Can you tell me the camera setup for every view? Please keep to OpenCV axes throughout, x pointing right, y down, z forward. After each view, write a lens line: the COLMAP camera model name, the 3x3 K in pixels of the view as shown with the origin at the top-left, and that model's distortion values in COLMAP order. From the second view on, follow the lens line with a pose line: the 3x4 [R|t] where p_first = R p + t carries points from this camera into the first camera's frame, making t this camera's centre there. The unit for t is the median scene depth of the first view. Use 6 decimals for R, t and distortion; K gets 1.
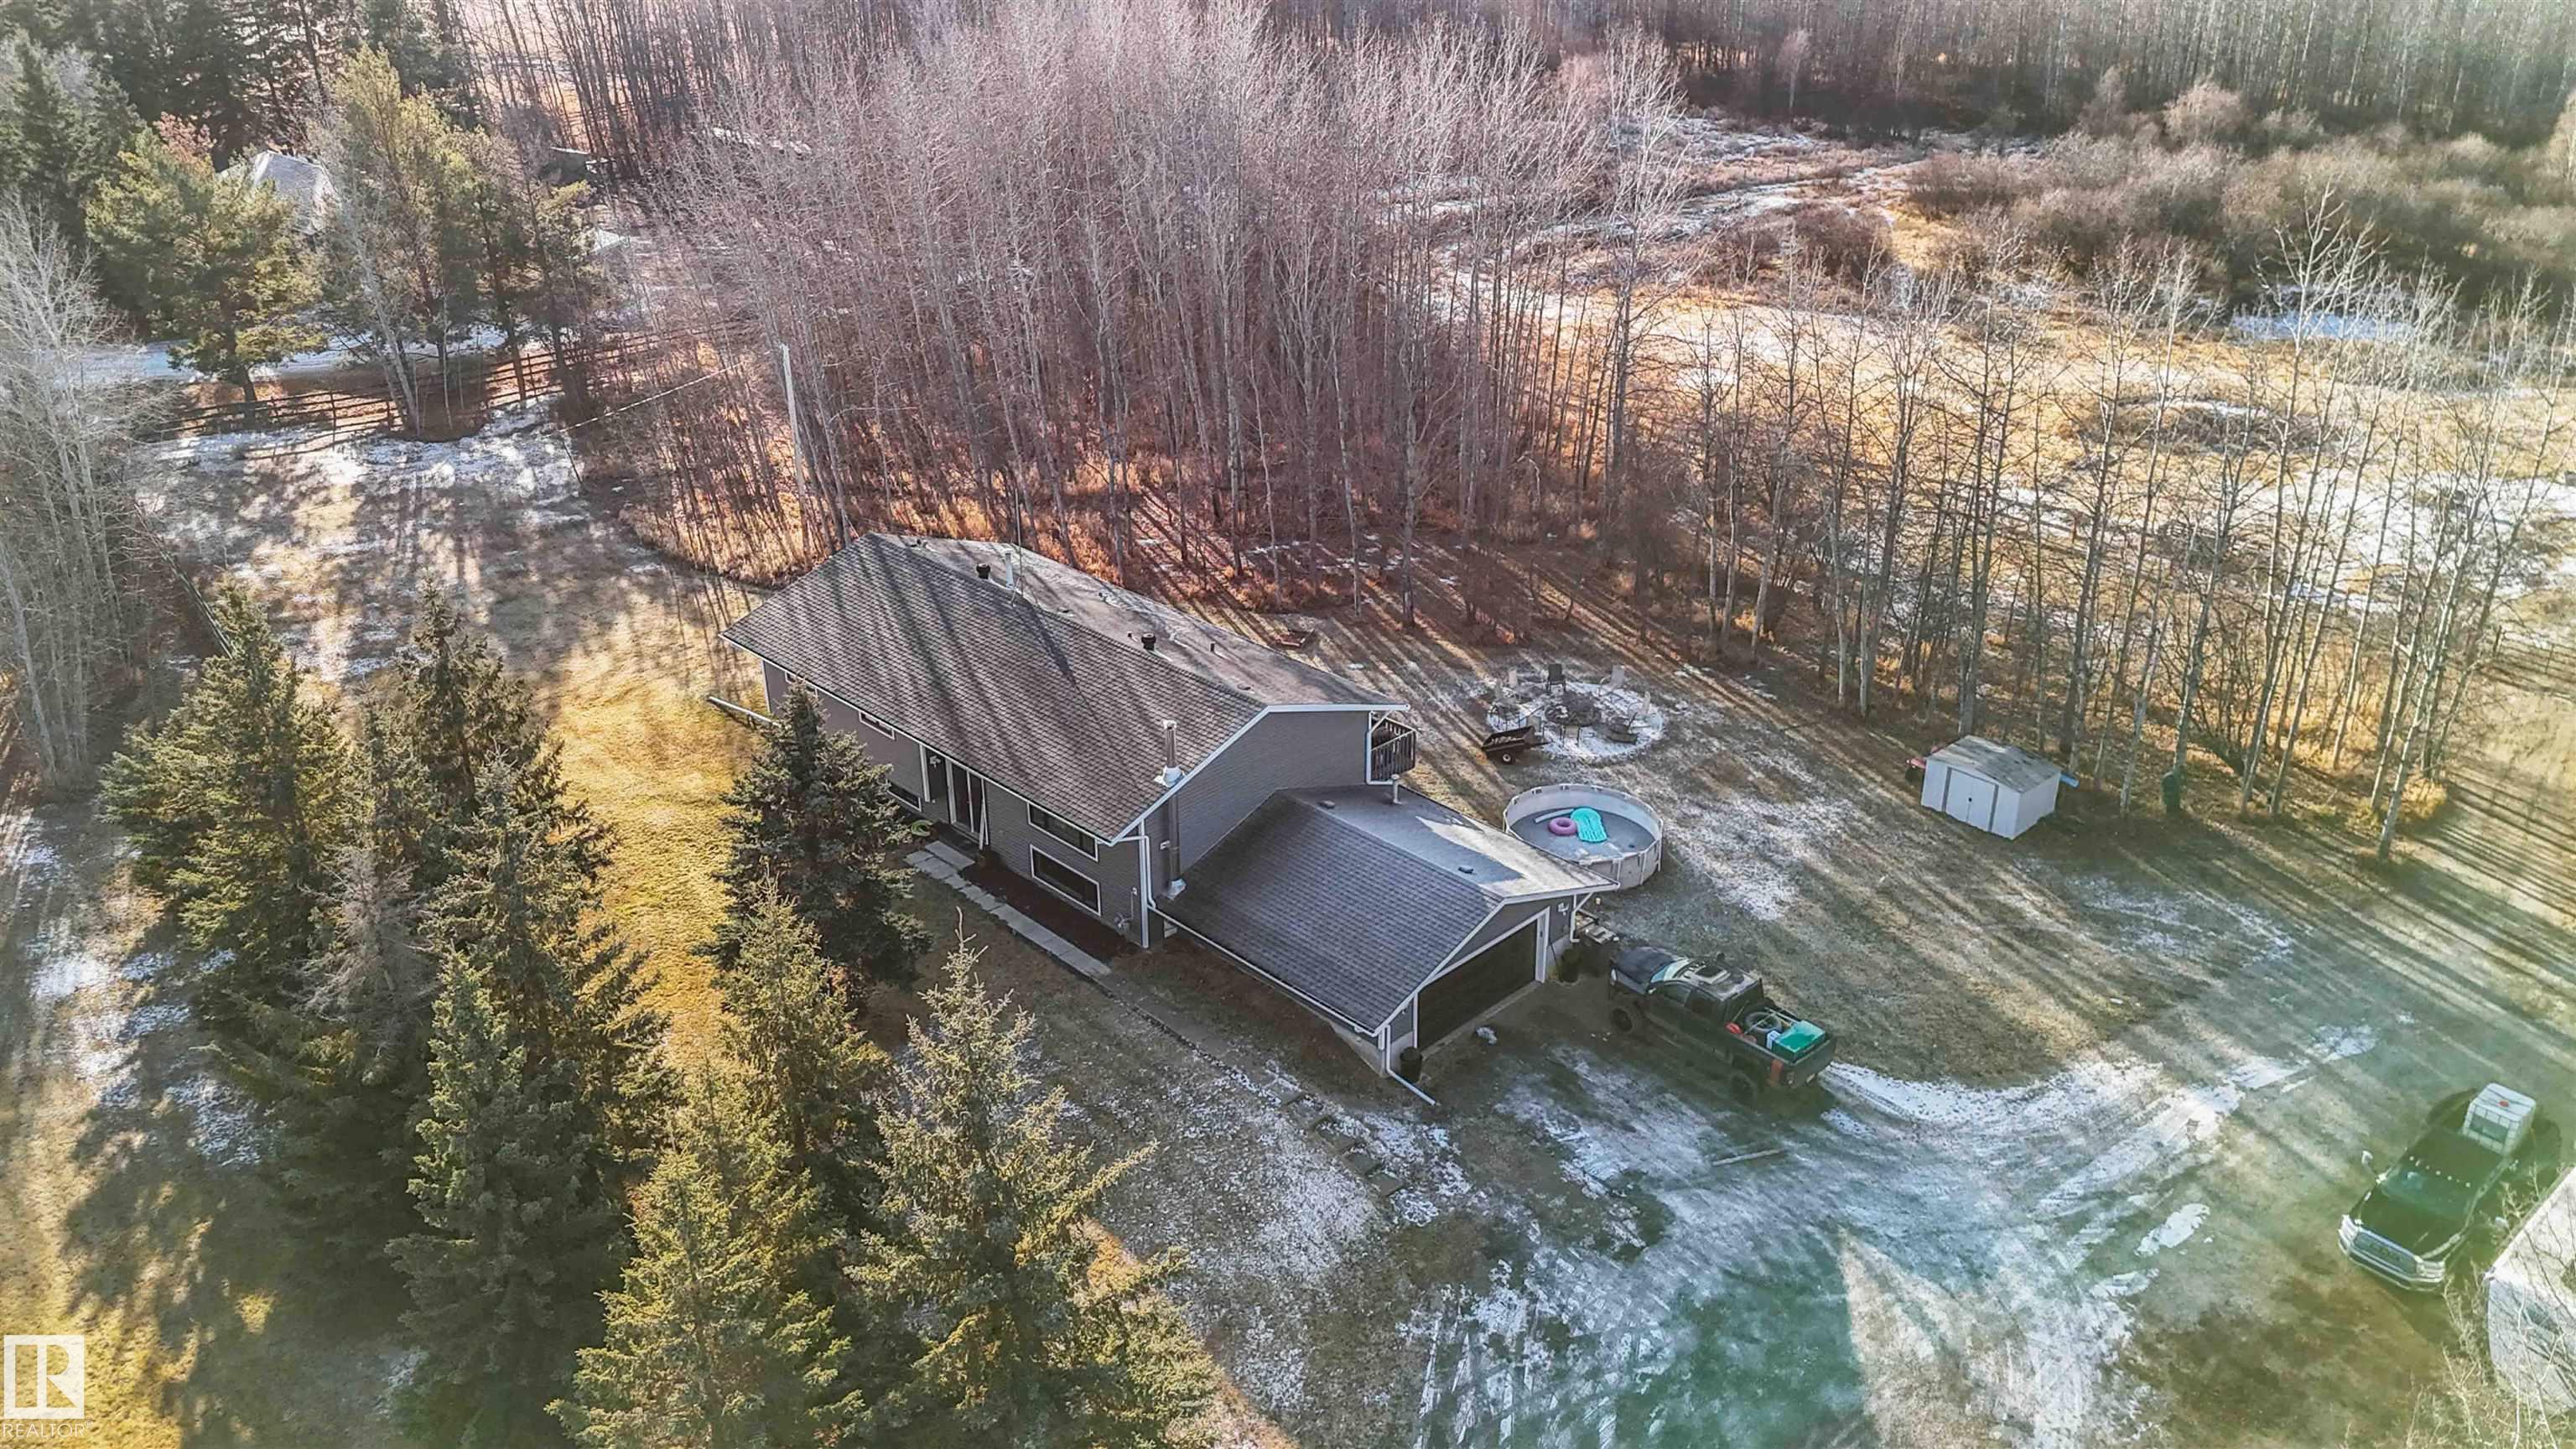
lens RADIAL K [[1876.1, 0, 1282.7], [0, 1876.1, 700.9], [0, 0, 1]] dist [0.075574, -0.068014]
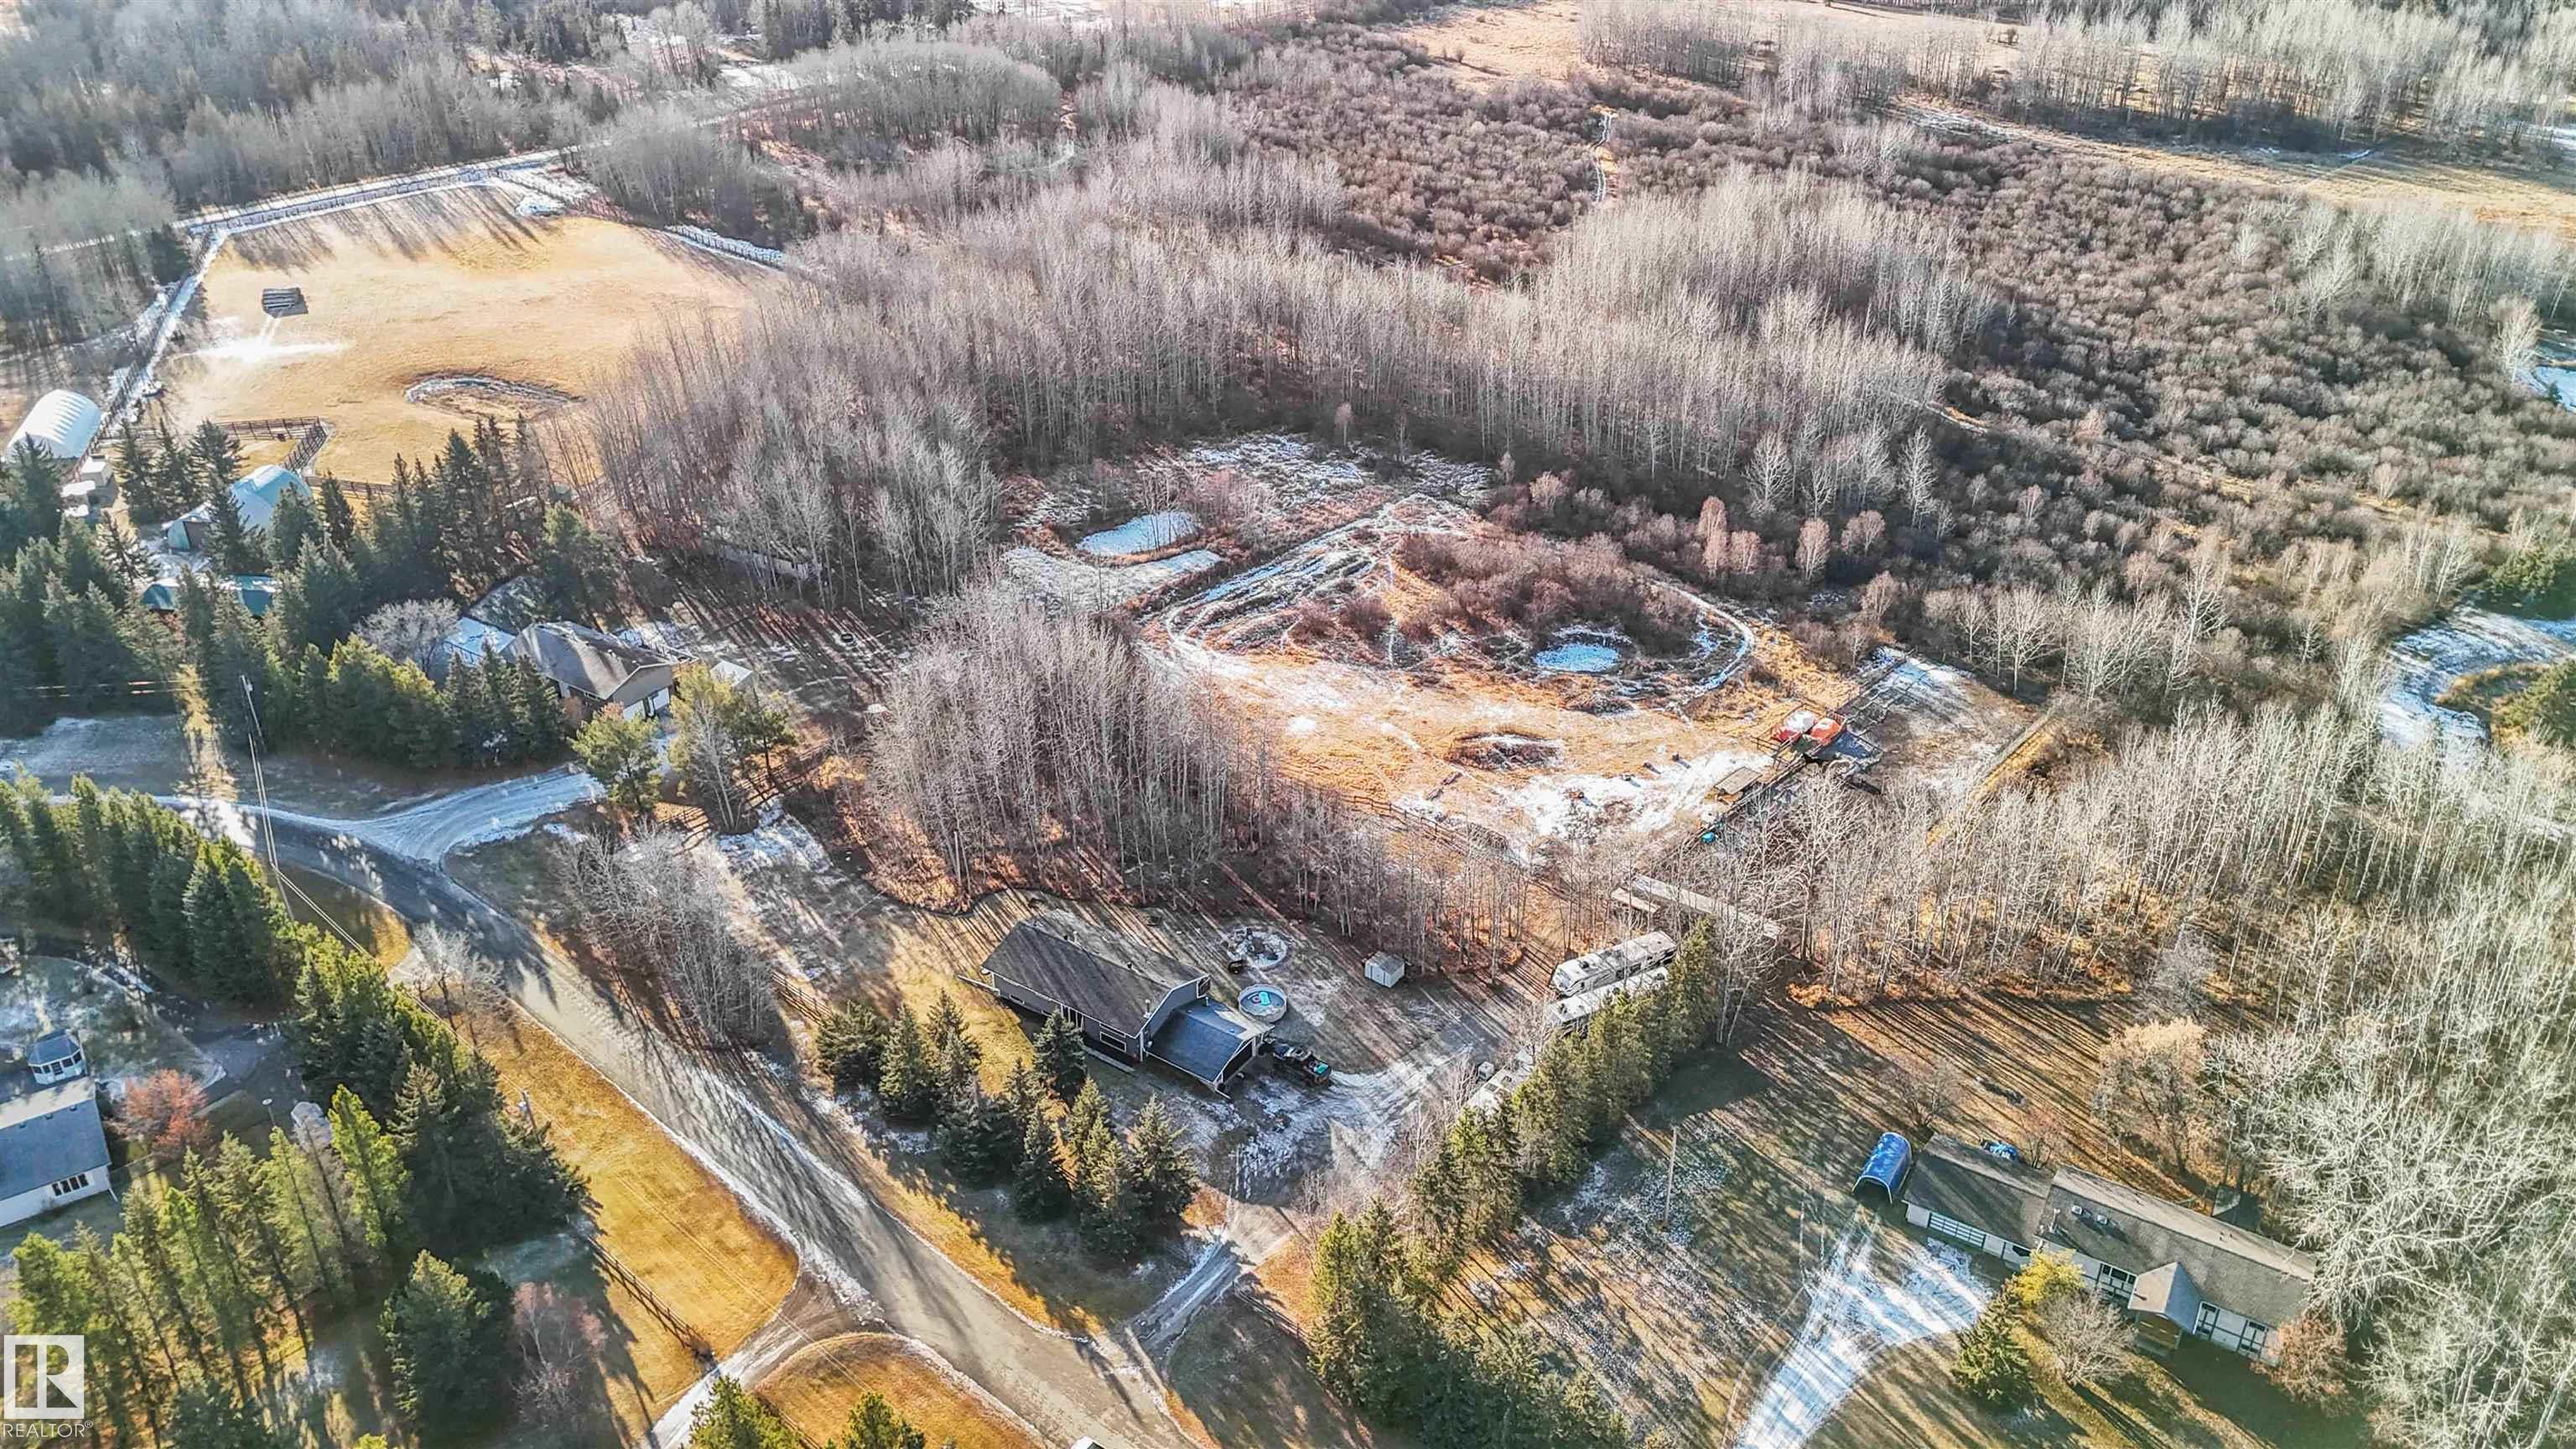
lens RADIAL K [[1876.1, 0, 1289.5], [0, 1876.1, 704.1], [0, 0, 1]] dist [0.075574, -0.068014]
pose [[0.980407, -0.086193, 0.177126, -0.370584], [0.073524, 0.994324, 0.076897, -0.786876], [-0.182749, -0.062367, 0.981180, -2.468990]]
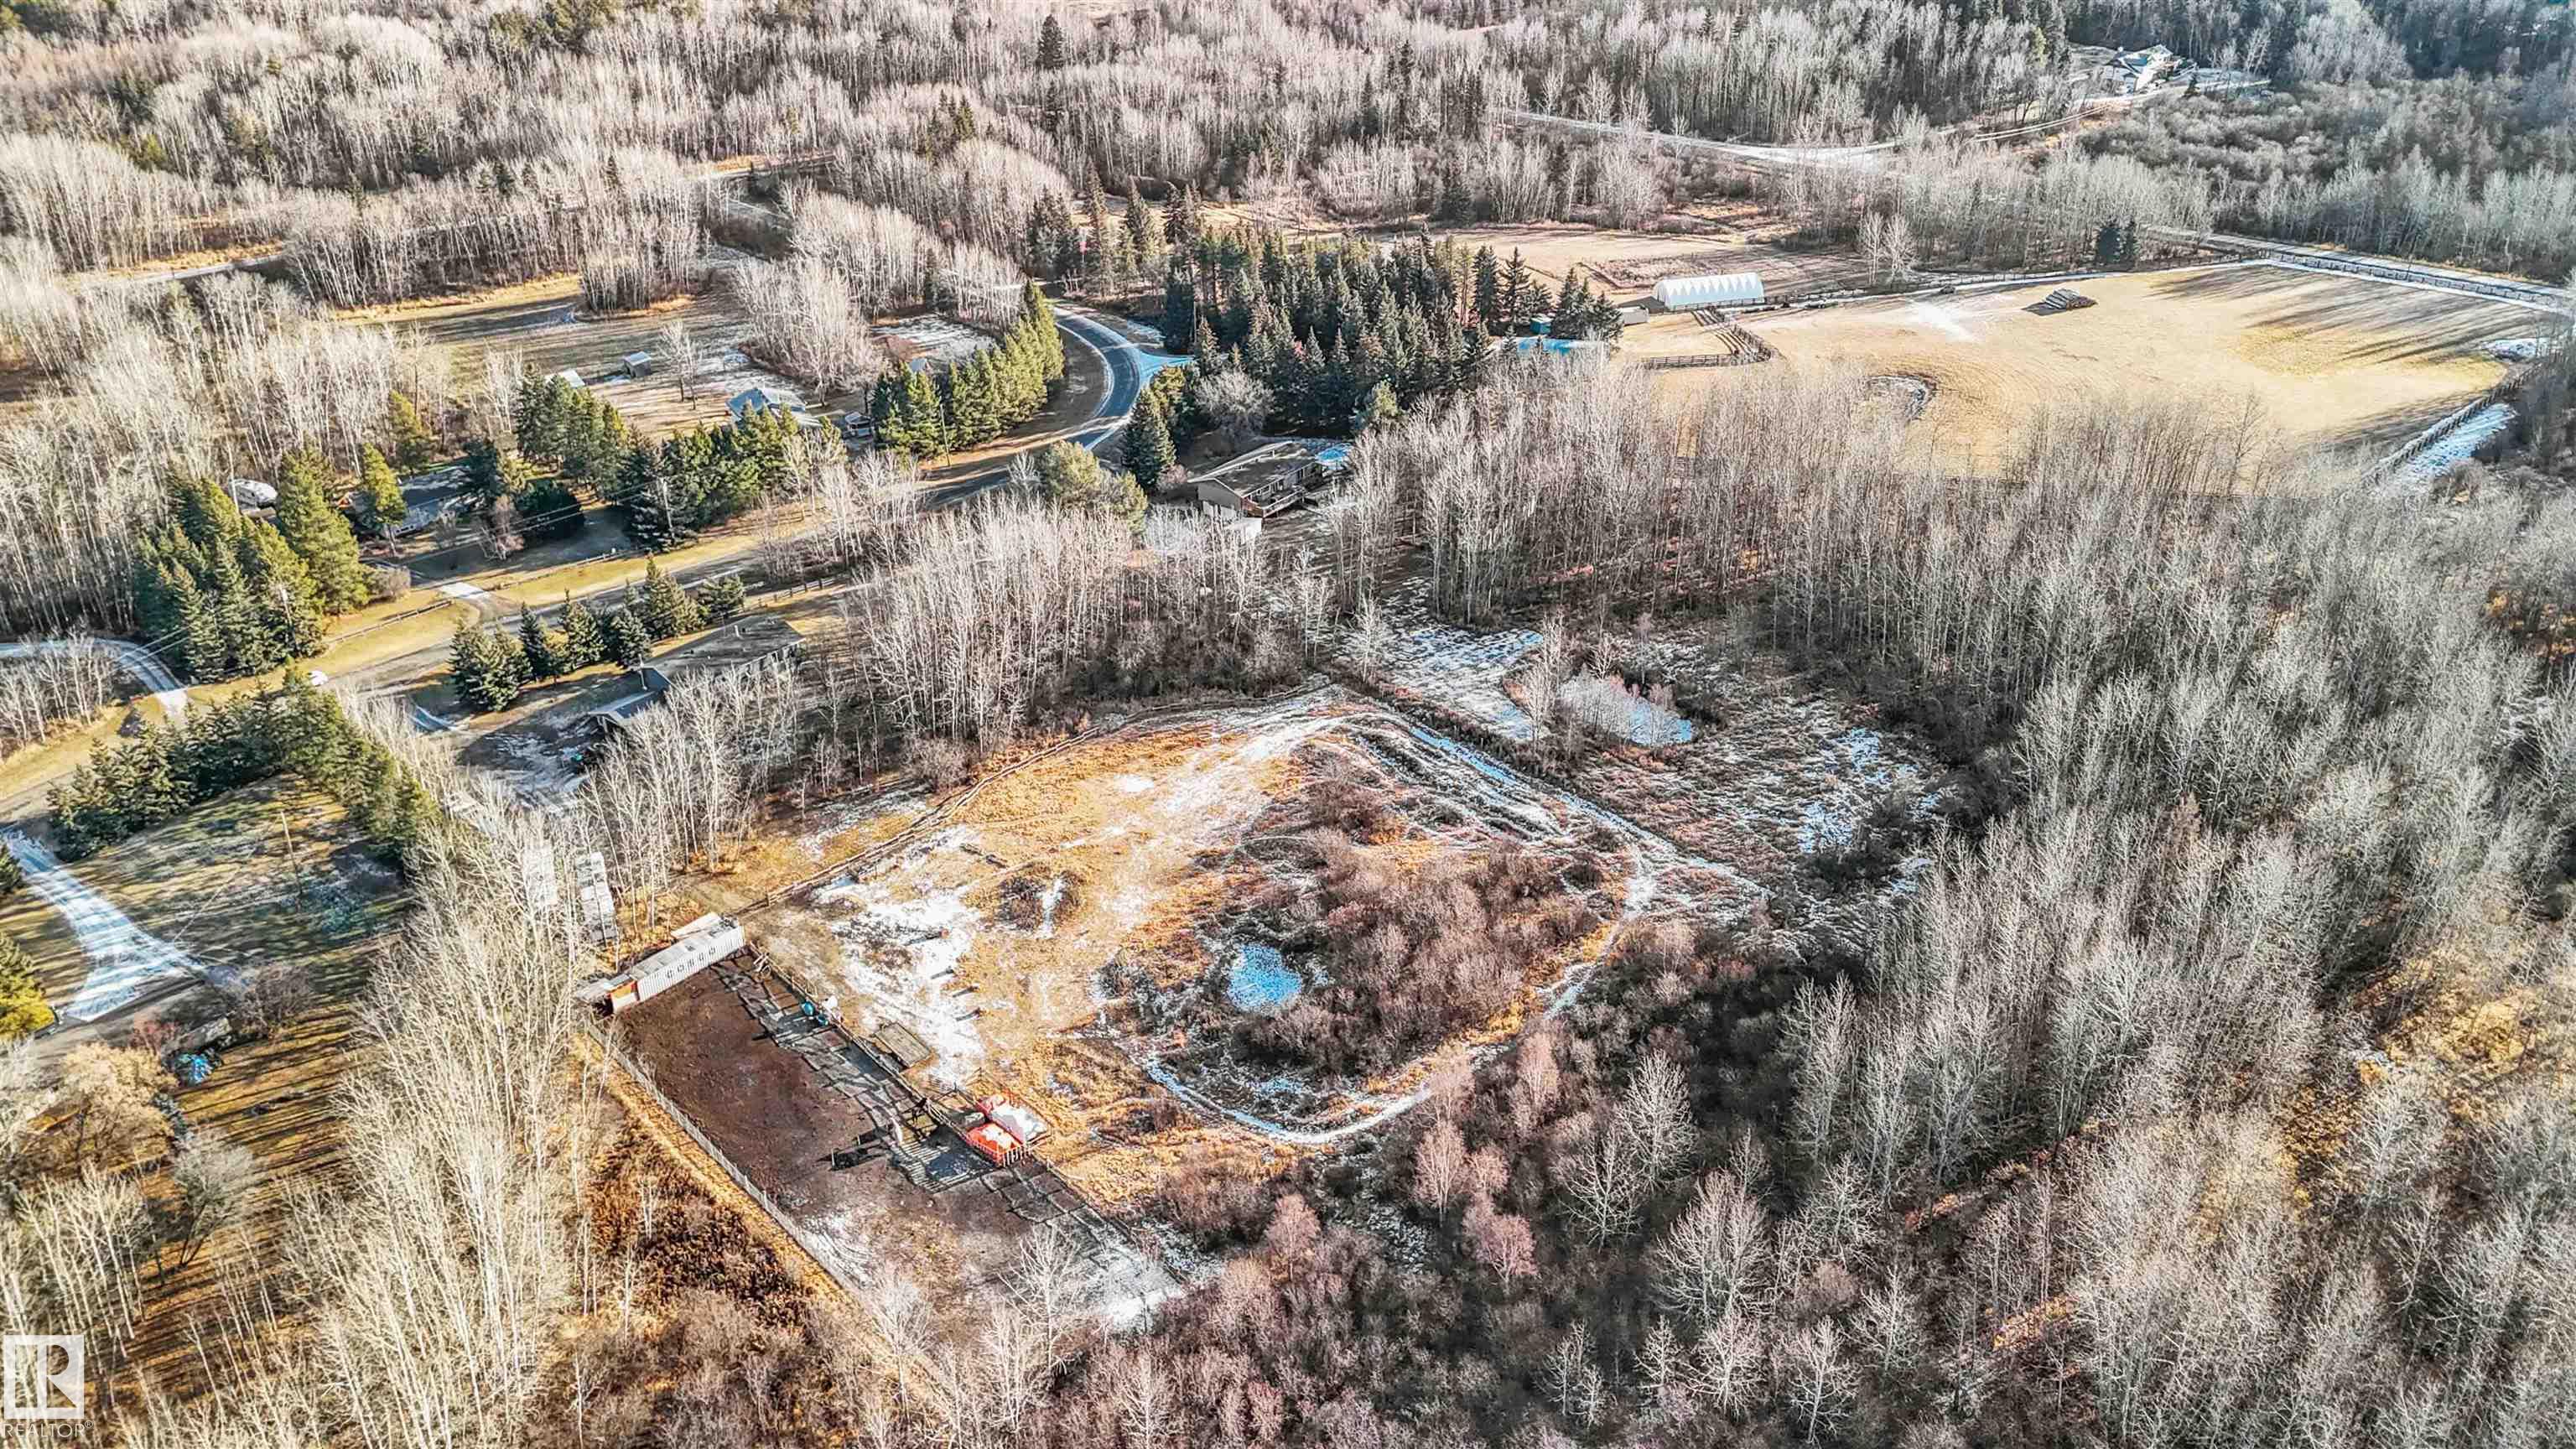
lens RADIAL K [[1876.1, 0, 1297.3], [0, 1876.1, 694.7], [0, 0, 1]] dist [0.075574, -0.068014]
pose [[0.115065, 0.473853, -0.873054, 4.420065], [-0.414706, 0.821552, 0.391244, -2.500618], [0.902651, 0.317043, 0.291041, 1.112571]]
